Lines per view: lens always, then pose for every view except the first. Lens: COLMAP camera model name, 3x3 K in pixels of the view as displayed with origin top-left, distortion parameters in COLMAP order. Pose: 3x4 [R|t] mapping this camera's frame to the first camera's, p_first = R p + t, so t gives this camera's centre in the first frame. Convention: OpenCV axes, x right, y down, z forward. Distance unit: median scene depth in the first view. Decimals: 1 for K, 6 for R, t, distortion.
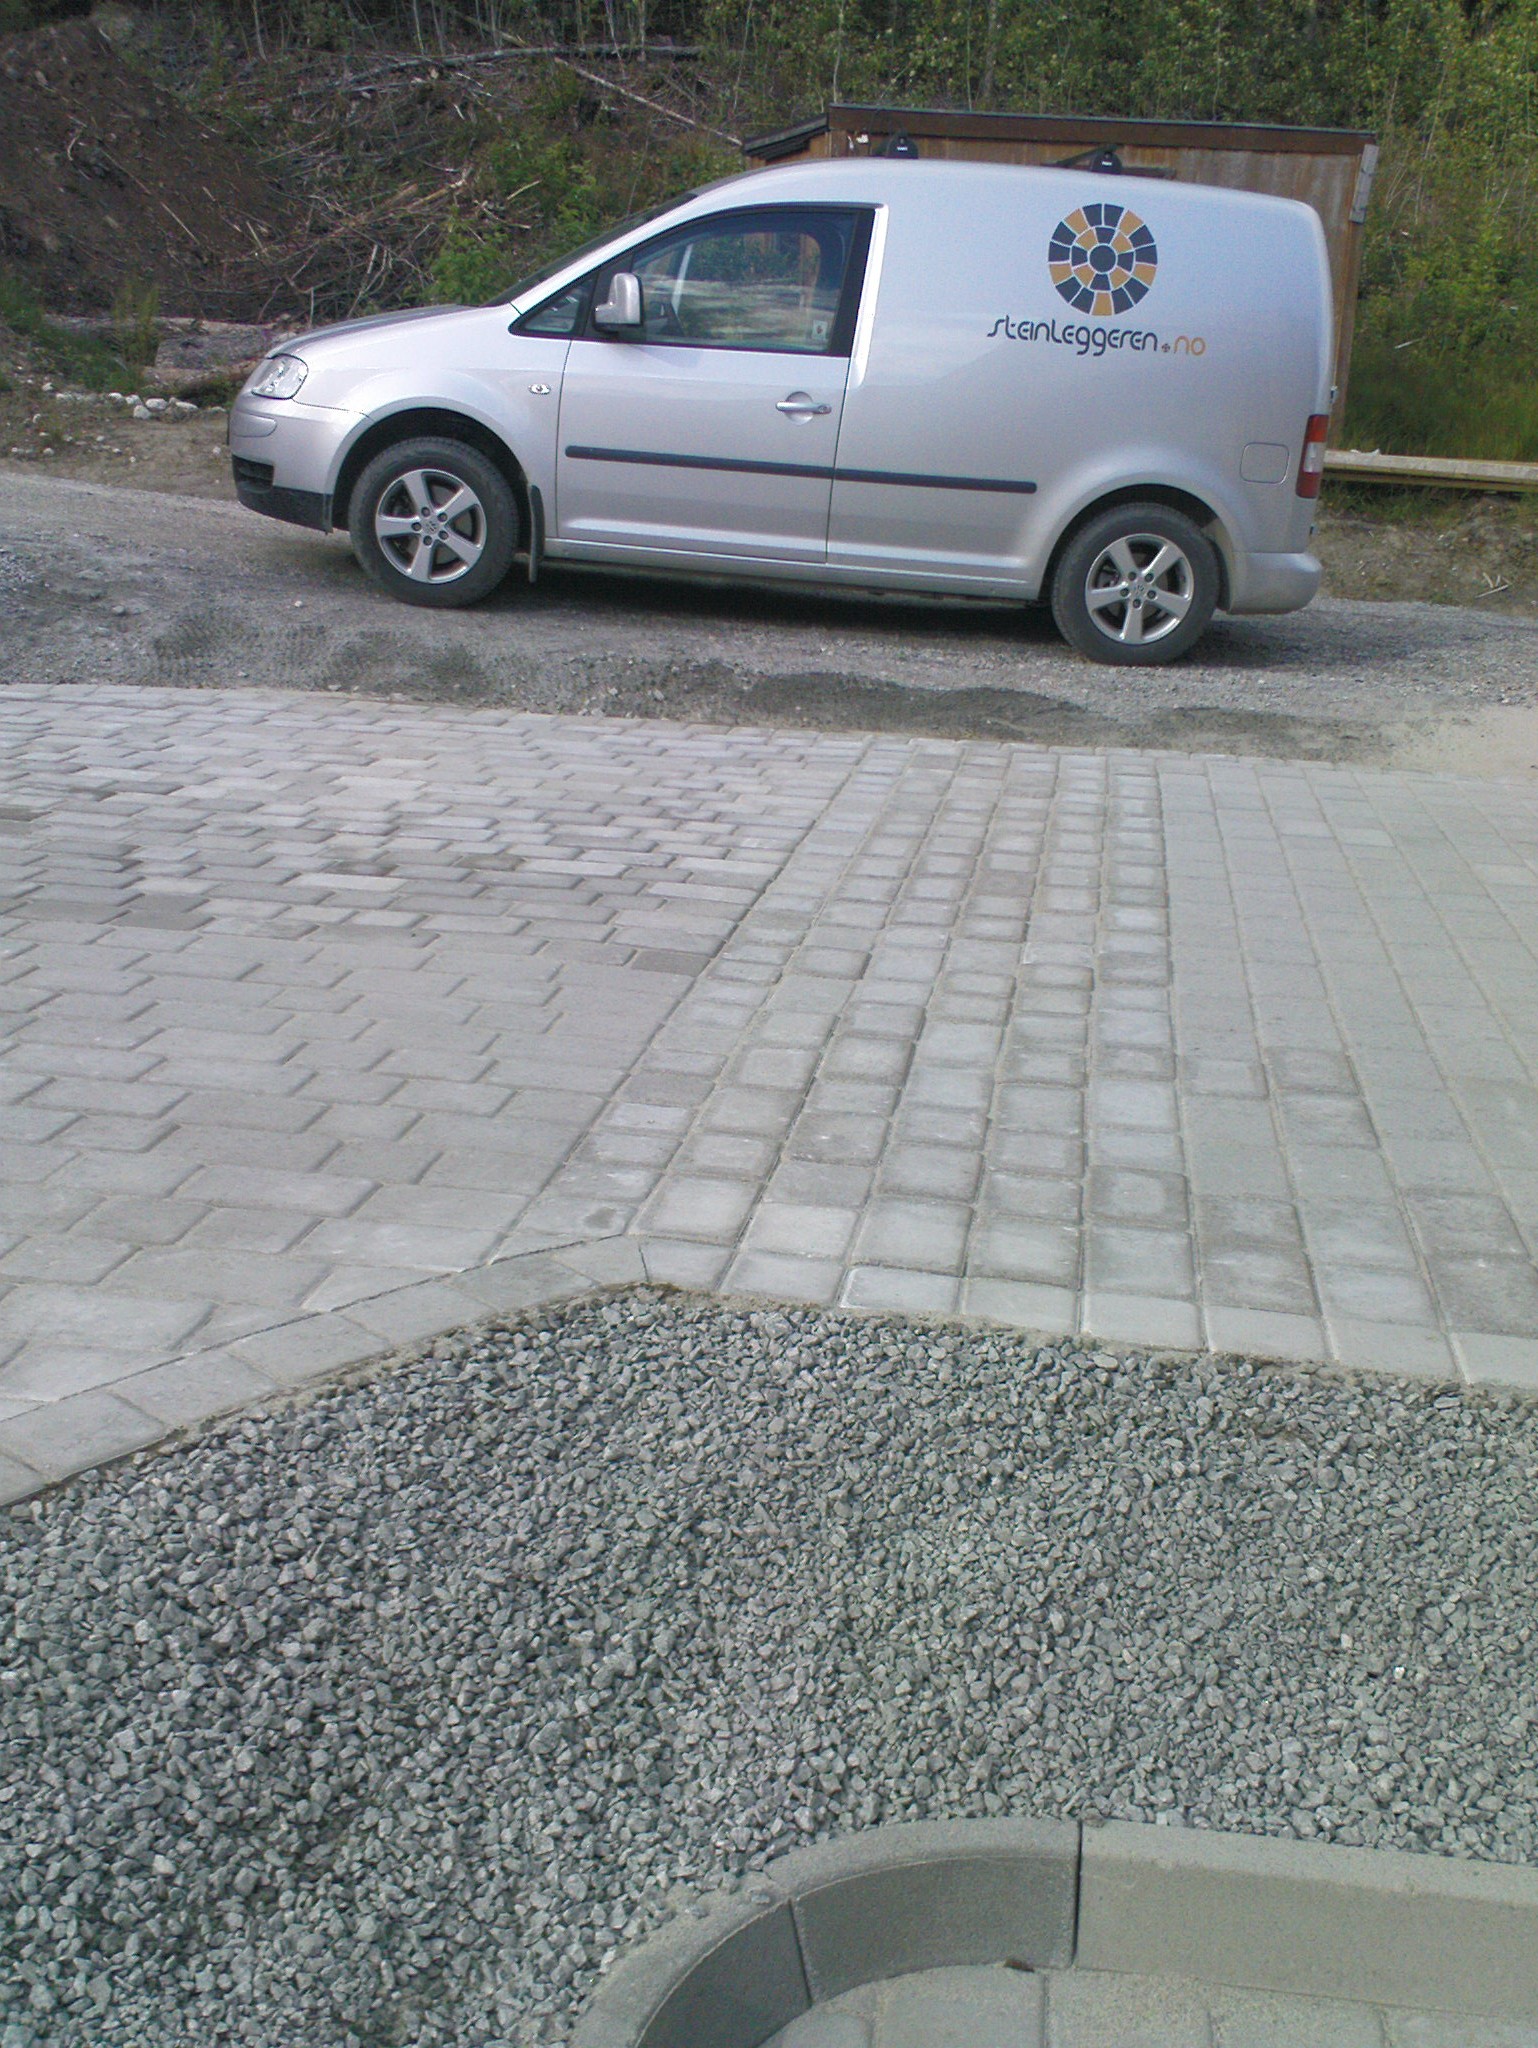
lens RADIAL K [[2110.7, 0, 769.0], [0, 2110.7, 1024.0], [0, 0, 1]] dist [0.048579, -0.012034]
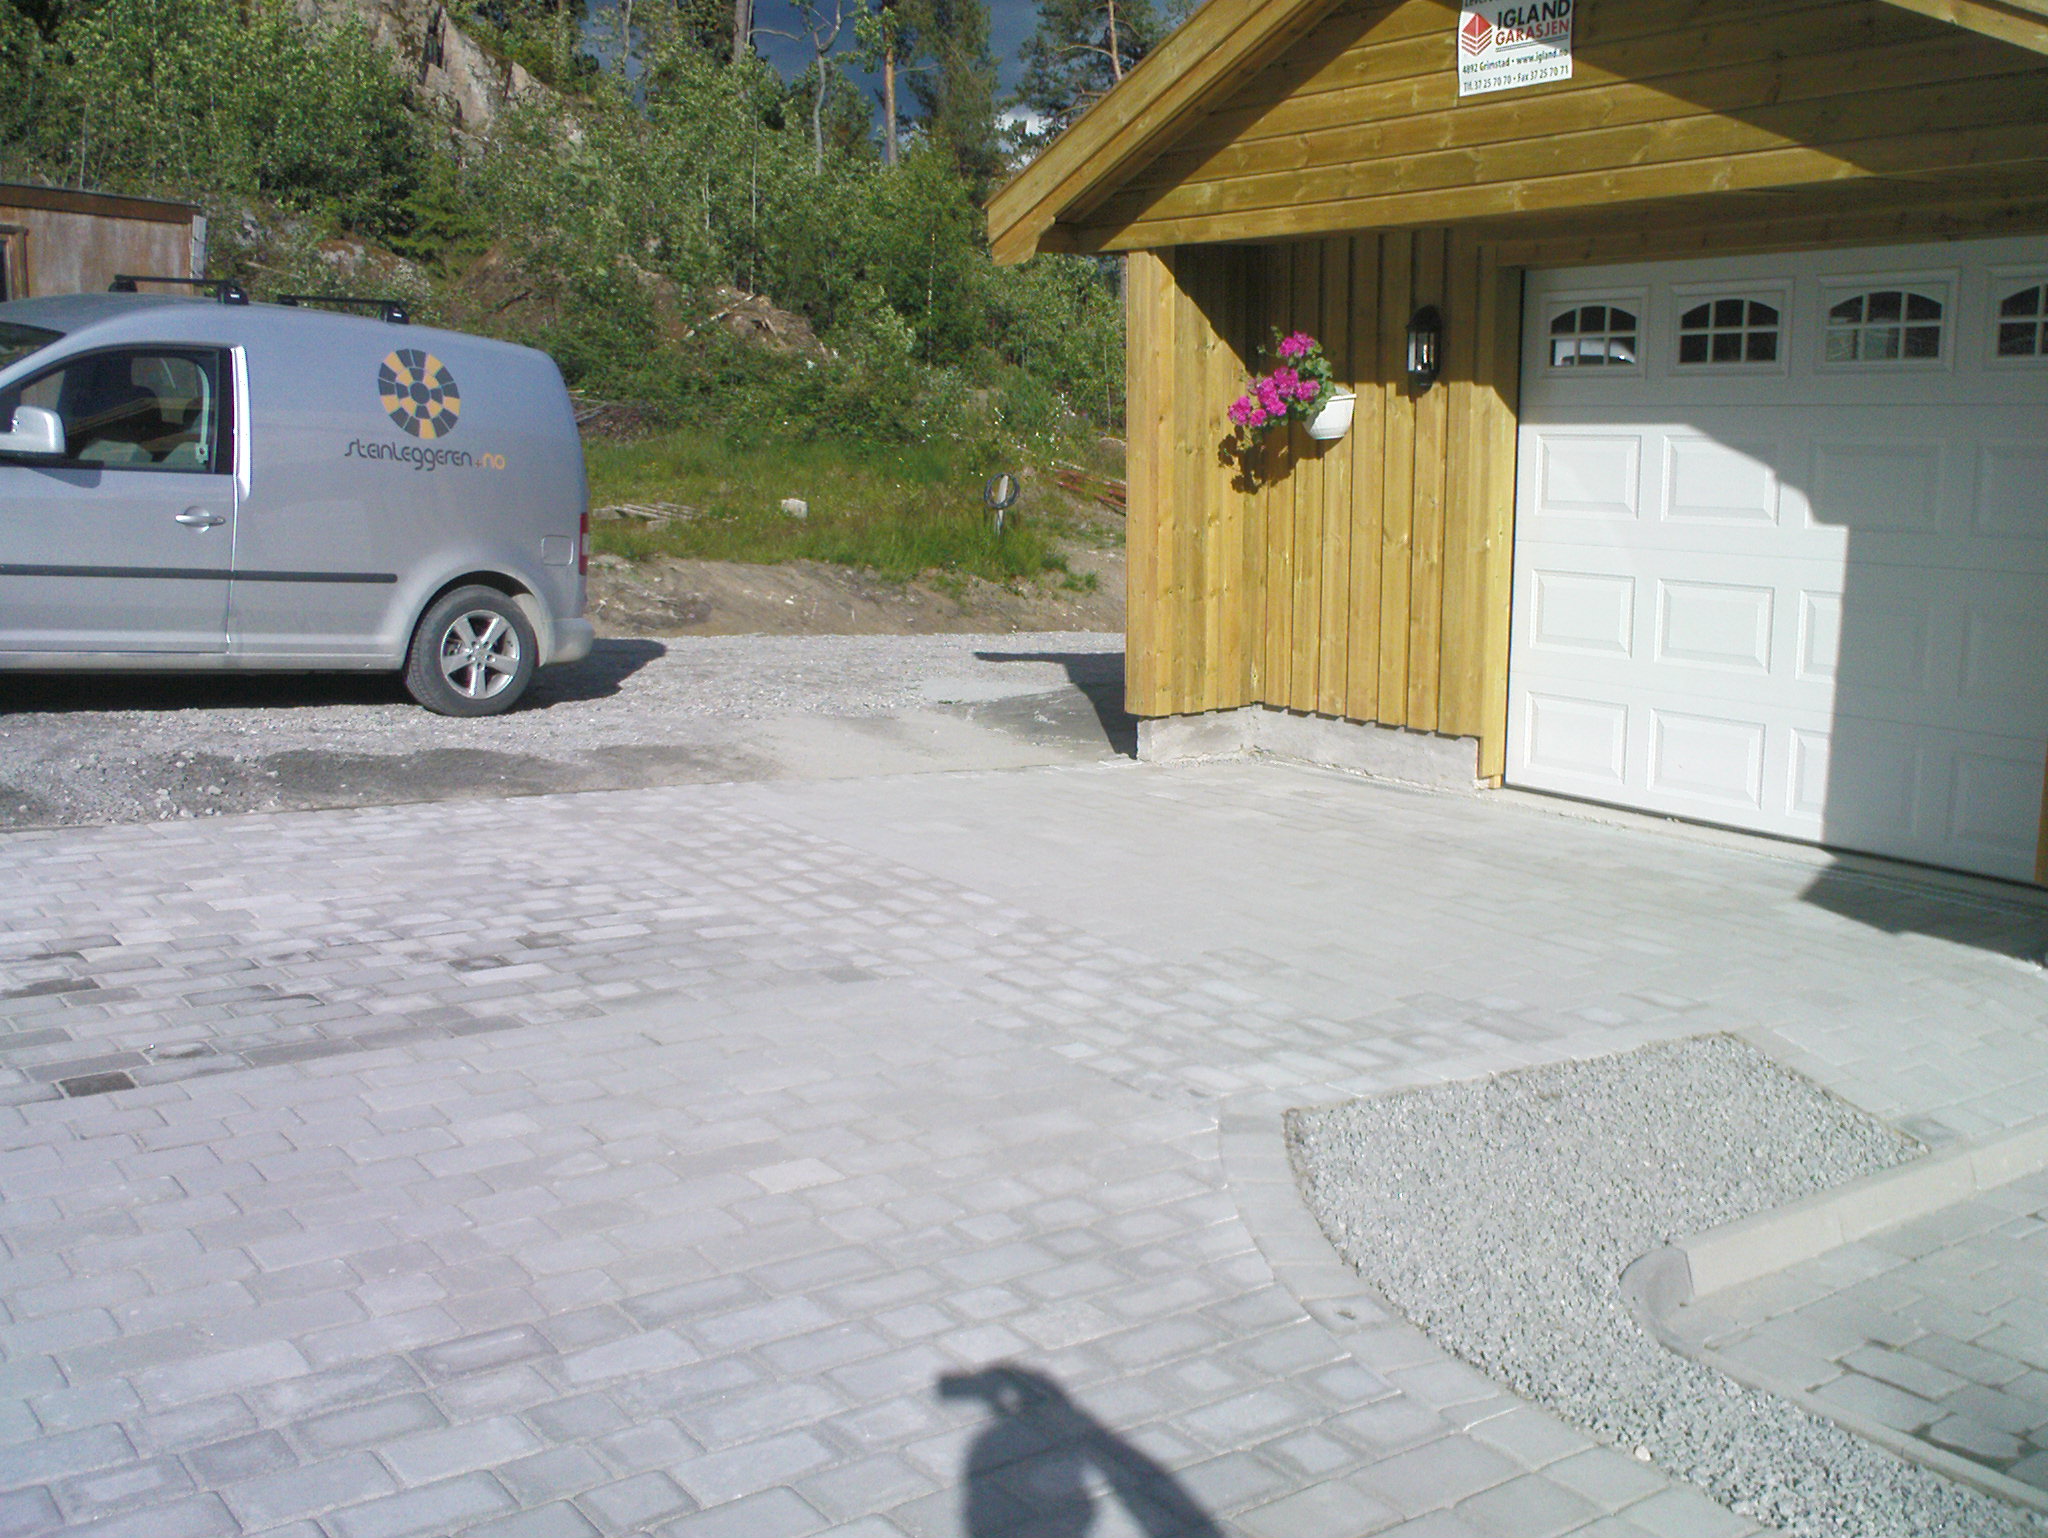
lens RADIAL K [[2110.7, 0, 1024.0], [0, 2110.7, 769.0], [0, 0, 1]] dist [0.048579, -0.012034]
pose [[0.702195, -0.115522, 0.702551, -0.693408], [0.186126, 0.982220, -0.024522, -0.079193], [-0.687226, 0.147982, 0.711211, -0.101008]]
